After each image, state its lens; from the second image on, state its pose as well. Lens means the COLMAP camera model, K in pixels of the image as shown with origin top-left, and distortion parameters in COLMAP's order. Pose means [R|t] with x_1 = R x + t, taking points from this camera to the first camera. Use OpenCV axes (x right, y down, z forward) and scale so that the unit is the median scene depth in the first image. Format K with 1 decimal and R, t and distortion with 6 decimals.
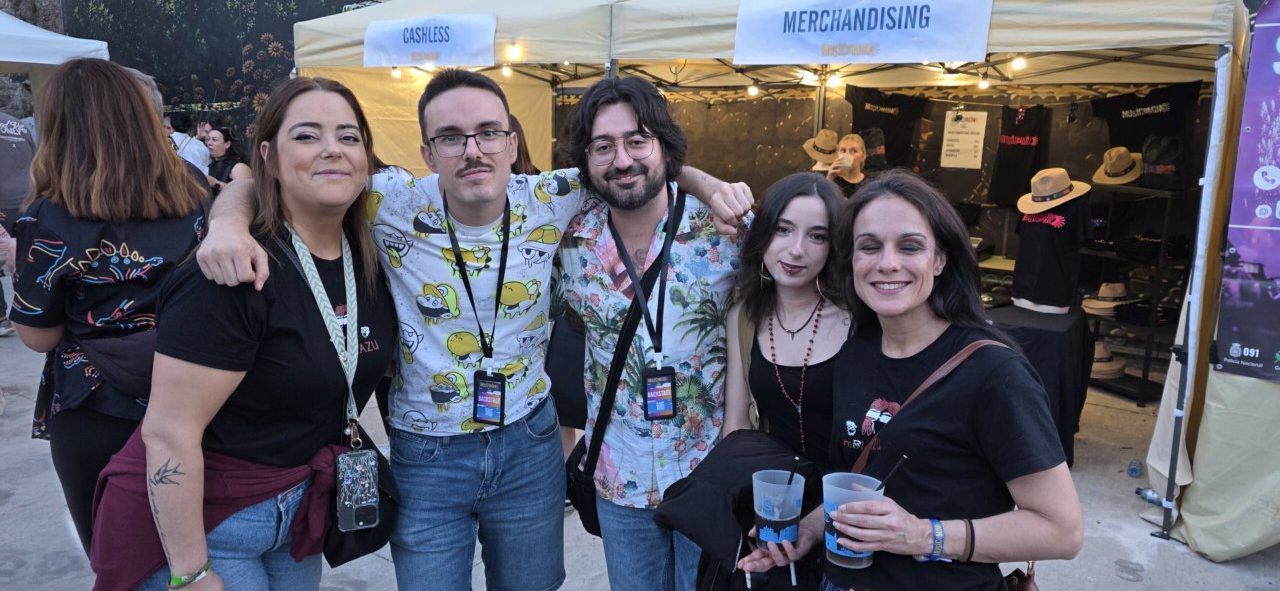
lens RADIAL K [[937.7, 0, 640.0], [0, 937.7, 295.5], [0, 0, 1]] dist [0.018639, -0.063396]
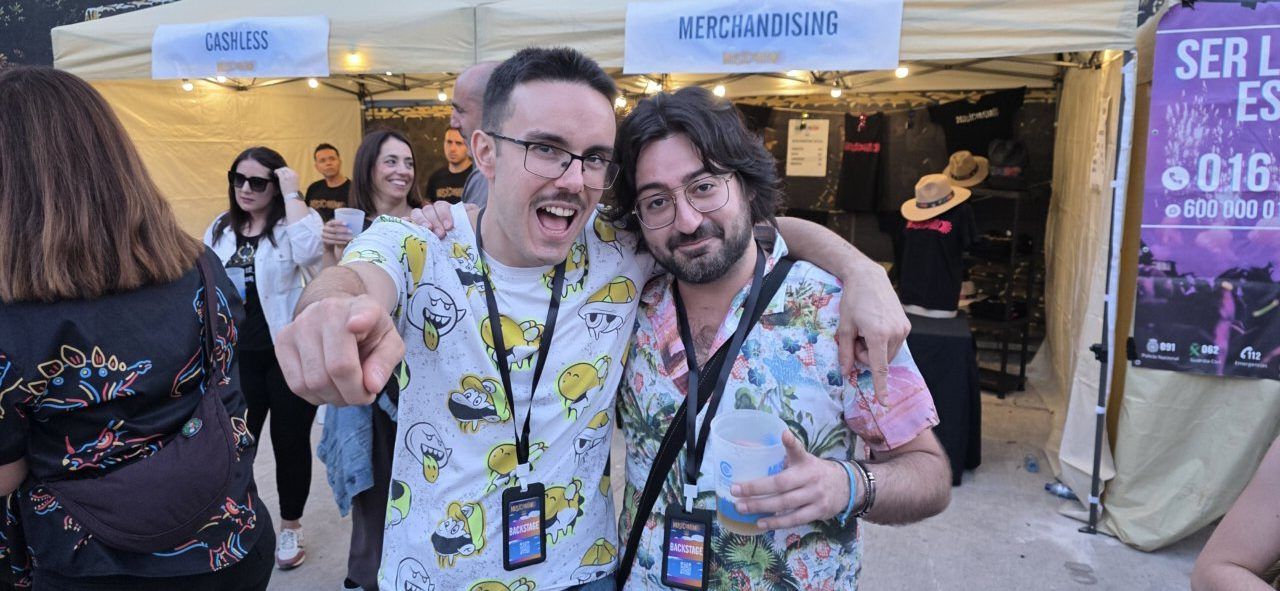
lens RADIAL K [[937.7, 0, 640.0], [0, 937.7, 295.5], [0, 0, 1]] dist [0.018639, -0.063396]
pose [[0.966895, -0.061917, 0.247549, -0.134249], [0.064708, 0.997899, -0.003148, -0.024685], [-0.246834, 0.019063, 0.968870, 0.108648]]
